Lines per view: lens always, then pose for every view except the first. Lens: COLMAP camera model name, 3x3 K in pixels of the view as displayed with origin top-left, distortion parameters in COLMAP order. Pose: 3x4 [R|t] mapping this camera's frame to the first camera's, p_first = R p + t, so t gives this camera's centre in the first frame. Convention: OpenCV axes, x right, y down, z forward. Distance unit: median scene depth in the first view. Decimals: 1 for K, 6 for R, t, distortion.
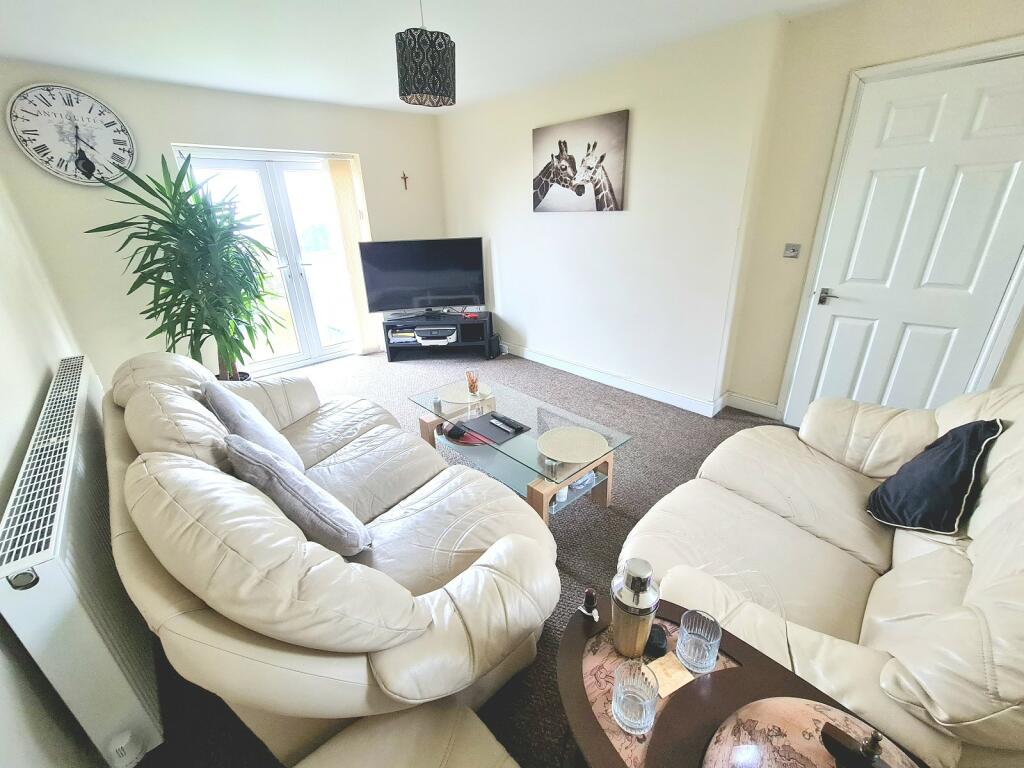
lens RADIAL K [[419.1, 0, 512.0], [0, 419.1, 384.0], [0, 0, 1]] dist [-0.000493, 0.000324]
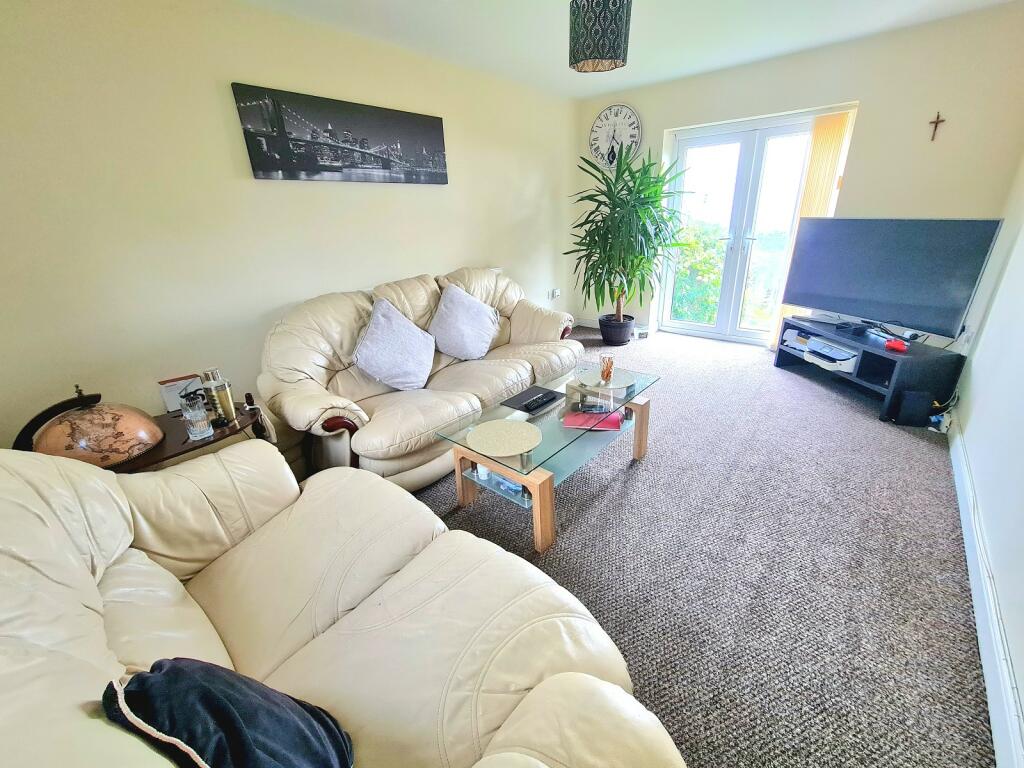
lens RADIAL K [[419.1, 0, 512.0], [0, 419.1, 384.0], [0, 0, 1]] dist [-0.000493, 0.000324]
pose [[0.120193, 0.406760, -0.905594, 0.426638], [-0.348684, 0.871386, 0.345117, -0.130253], [0.929502, 0.274285, 0.246565, 0.335153]]
